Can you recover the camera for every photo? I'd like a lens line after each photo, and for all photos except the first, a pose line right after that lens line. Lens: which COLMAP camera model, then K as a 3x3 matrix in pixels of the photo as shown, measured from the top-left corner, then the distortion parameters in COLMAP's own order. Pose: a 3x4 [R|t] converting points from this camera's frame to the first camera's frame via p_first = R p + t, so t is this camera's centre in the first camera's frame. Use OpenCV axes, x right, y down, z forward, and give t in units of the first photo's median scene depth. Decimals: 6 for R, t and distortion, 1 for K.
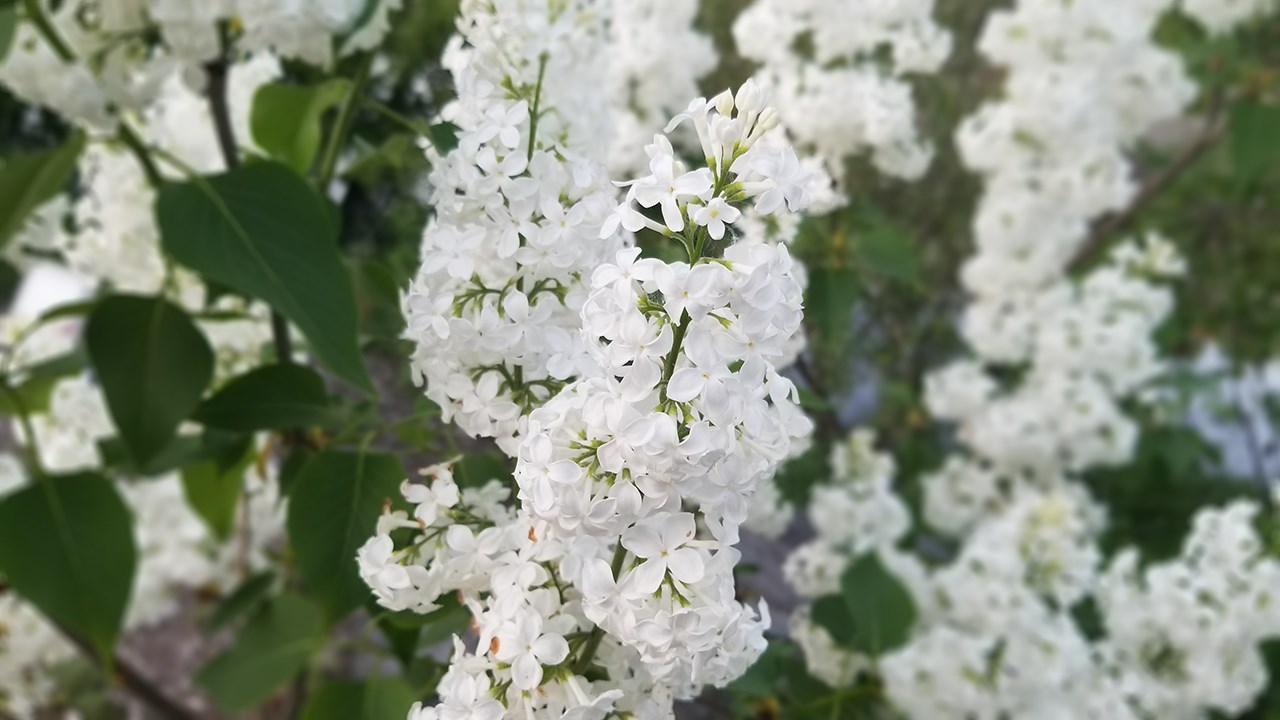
lens RADIAL K [[1069.2, 0, 640.0], [0, 1069.2, 360.0], [0, 0, 1]] dist [-0.006526, -0.005749]
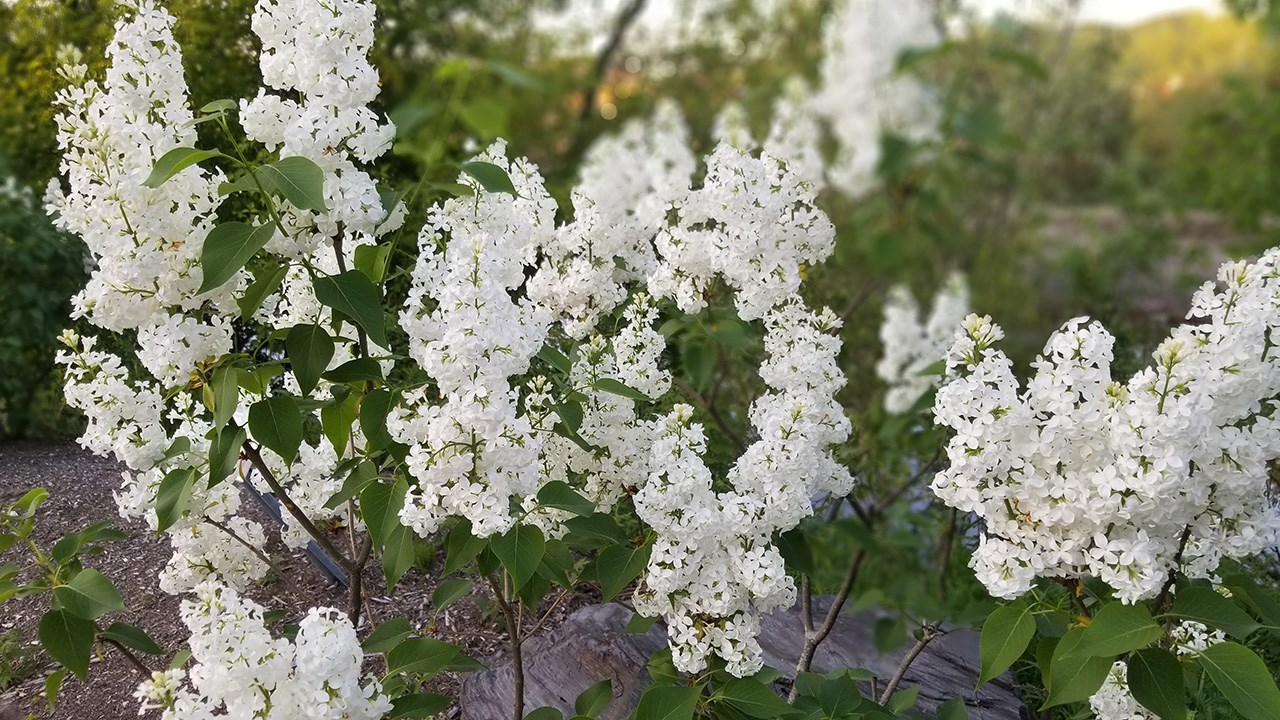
lens RADIAL K [[1069.2, 0, 640.0], [0, 1069.2, 360.0], [0, 0, 1]] dist [-0.006526, -0.005749]
pose [[0.992313, -0.034817, -0.118754, 0.658433], [0.015581, 0.987121, -0.159213, 0.461166], [0.122768, 0.156139, 0.980076, -1.476165]]
